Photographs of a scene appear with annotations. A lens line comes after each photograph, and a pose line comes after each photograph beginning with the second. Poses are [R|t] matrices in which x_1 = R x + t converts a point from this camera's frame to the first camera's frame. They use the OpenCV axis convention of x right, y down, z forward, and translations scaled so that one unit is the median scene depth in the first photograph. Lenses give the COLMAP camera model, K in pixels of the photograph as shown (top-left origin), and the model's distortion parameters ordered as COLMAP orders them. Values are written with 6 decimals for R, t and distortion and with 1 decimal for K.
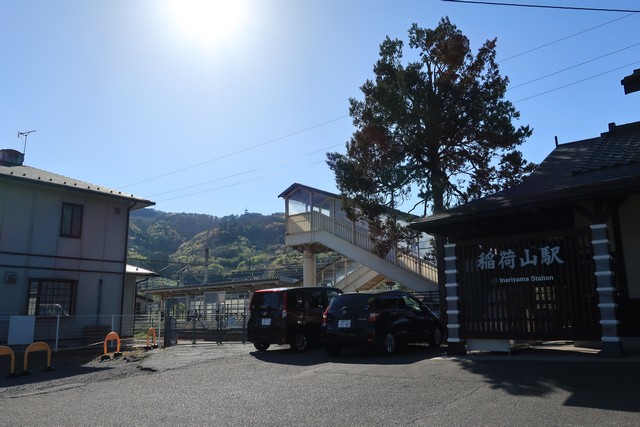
lens RADIAL K [[502.2, 0, 320.0], [0, 502.2, 213.5], [0, 0, 1]] dist [-0.006204, 0.004313]
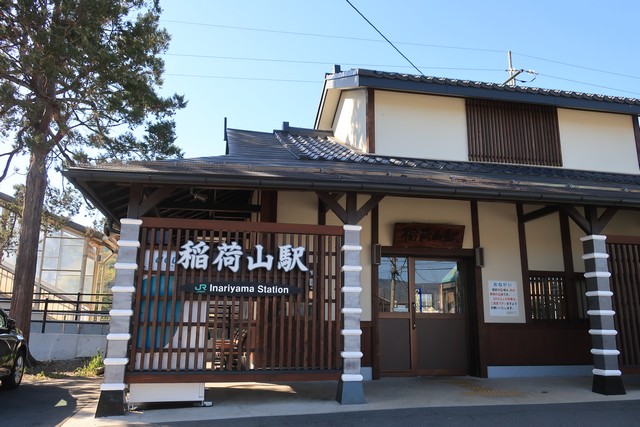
lens RADIAL K [[502.2, 0, 320.0], [0, 502.2, 213.5], [0, 0, 1]] dist [-0.006204, 0.004313]
pose [[0.585867, 0.188961, 0.788069, -0.079572], [-0.173099, 0.979173, -0.106098, 0.085852], [-0.791705, -0.074254, 0.606375, 0.520785]]
